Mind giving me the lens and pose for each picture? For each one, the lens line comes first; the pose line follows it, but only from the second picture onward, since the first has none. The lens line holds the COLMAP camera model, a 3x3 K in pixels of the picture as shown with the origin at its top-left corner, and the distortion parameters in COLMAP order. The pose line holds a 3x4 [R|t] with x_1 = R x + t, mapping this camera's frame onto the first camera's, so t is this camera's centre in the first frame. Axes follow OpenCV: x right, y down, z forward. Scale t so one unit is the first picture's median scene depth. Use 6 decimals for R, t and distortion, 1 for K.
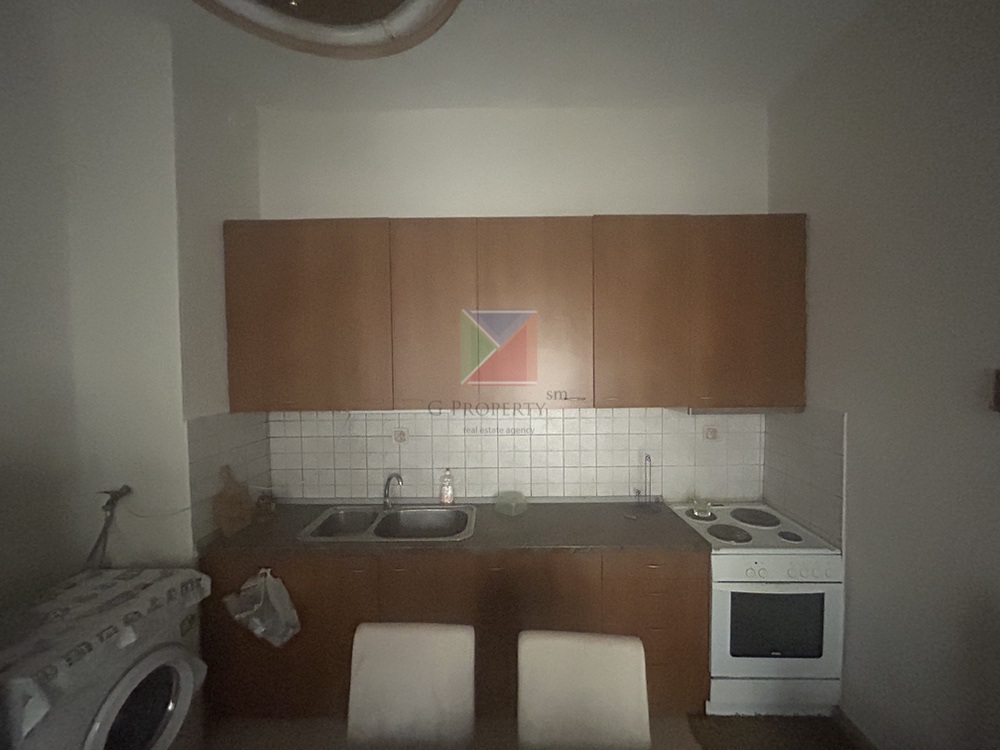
lens RADIAL K [[401.8, 0, 499.4], [0, 401.8, 371.8], [0, 0, 1]] dist [-0.000360, -0.000054]
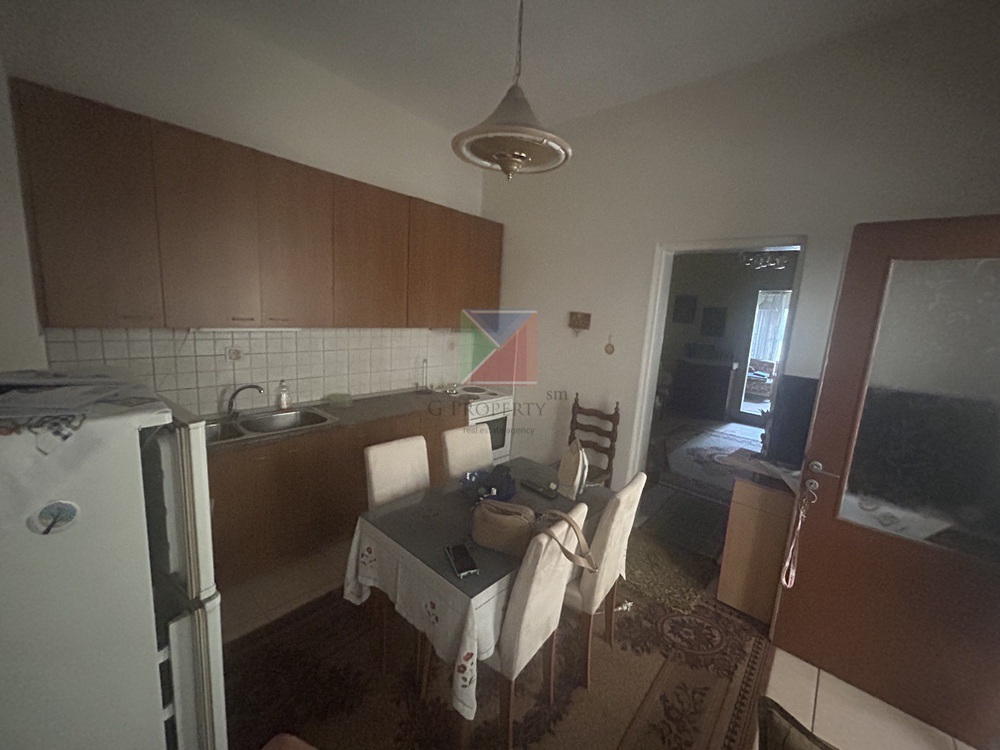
lens RADIAL K [[401.8, 0, 499.4], [0, 401.8, 371.8], [0, 0, 1]] dist [-0.000360, -0.000054]
pose [[0.643090, -0.067029, 0.762851, -0.698657], [-0.058088, 0.989022, 0.135871, 0.023579], [-0.763584, -0.131689, 0.632137, -0.246373]]
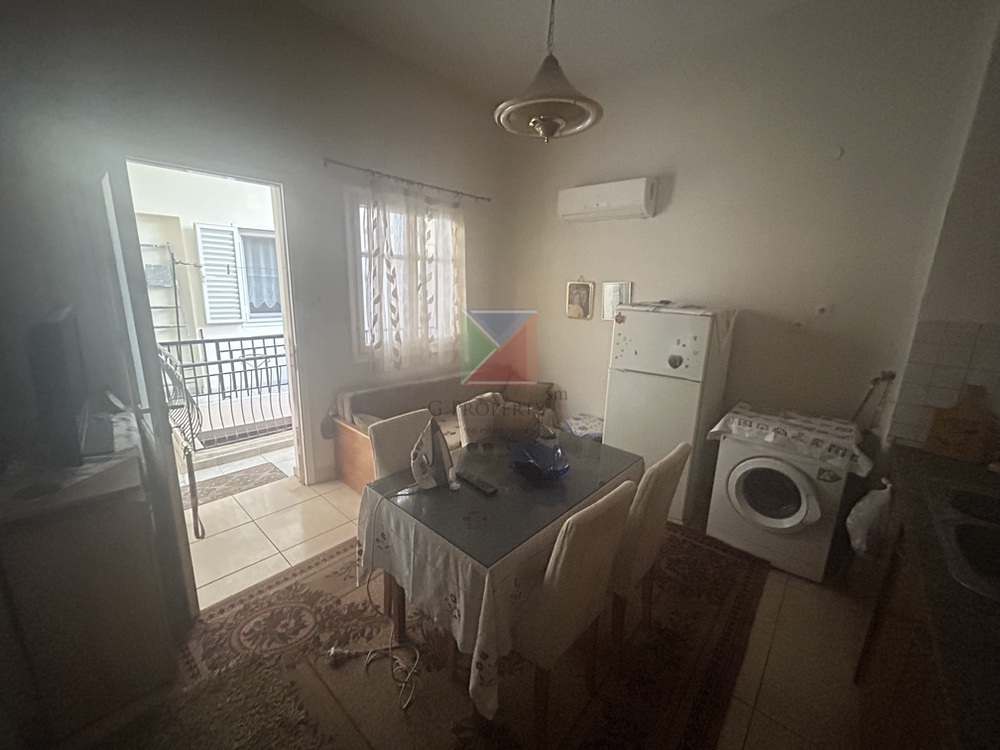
lens RADIAL K [[401.8, 0, 499.4], [0, 401.8, 371.8], [0, 0, 1]] dist [-0.000360, -0.000054]
pose [[-0.648306, 0.164840, -0.743321, 0.609209], [-0.046246, 0.965954, 0.254546, 0.028465], [0.759974, 0.199400, -0.618611, 0.725249]]
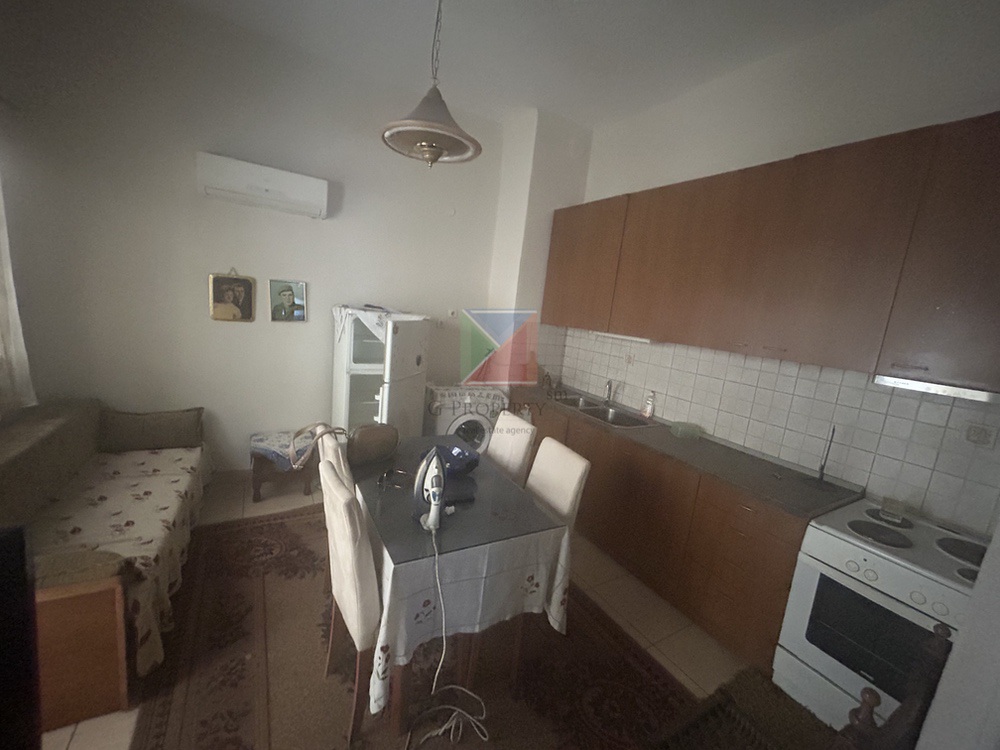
lens RADIAL K [[401.8, 0, 499.4], [0, 401.8, 371.8], [0, 0, 1]] dist [-0.000360, -0.000054]
pose [[0.513623, 0.204581, -0.833269, 0.747320], [-0.137598, 0.978229, 0.155356, 0.059952], [0.846911, 0.034861, 0.530591, -0.084272]]
